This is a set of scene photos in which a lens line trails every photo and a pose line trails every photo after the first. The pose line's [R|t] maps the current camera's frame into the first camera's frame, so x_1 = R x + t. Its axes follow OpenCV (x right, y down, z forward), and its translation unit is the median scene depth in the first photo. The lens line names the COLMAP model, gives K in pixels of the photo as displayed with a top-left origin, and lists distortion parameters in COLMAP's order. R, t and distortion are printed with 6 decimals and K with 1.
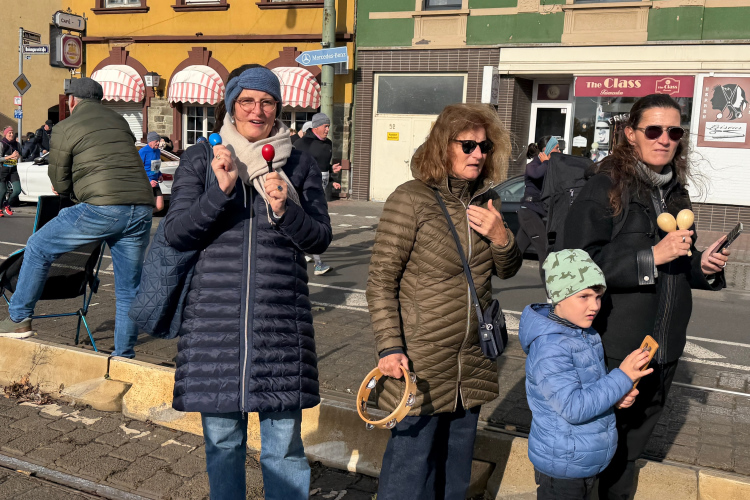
lens RADIAL K [[796.0, 0, 374.8], [0, 796.0, 250.0], [0, 0, 1]] dist [0.017410, 0.000000]
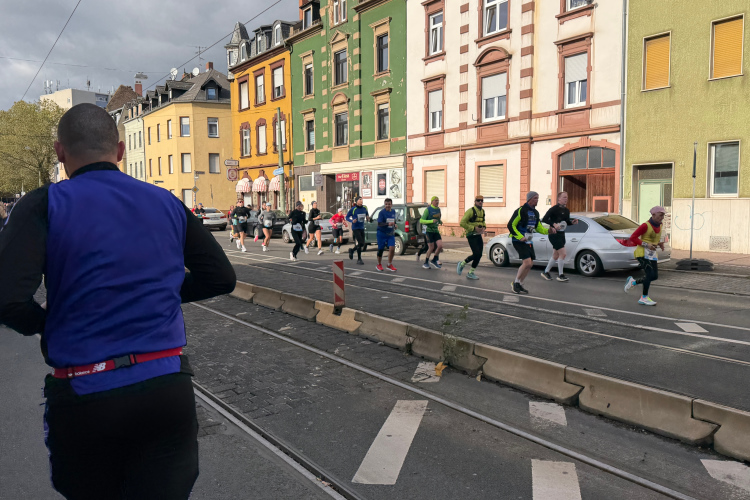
lens RADIAL K [[525.8, 0, 375.2], [0, 525.8, 249.2], [0, 0, 1]] dist [-0.000462, -0.000036]
pose [[0.900761, -0.017568, -0.433960, 0.906315], [-0.002684, 0.998937, -0.046011, 0.085952], [0.434307, 0.042610, 0.899757, -0.385092]]
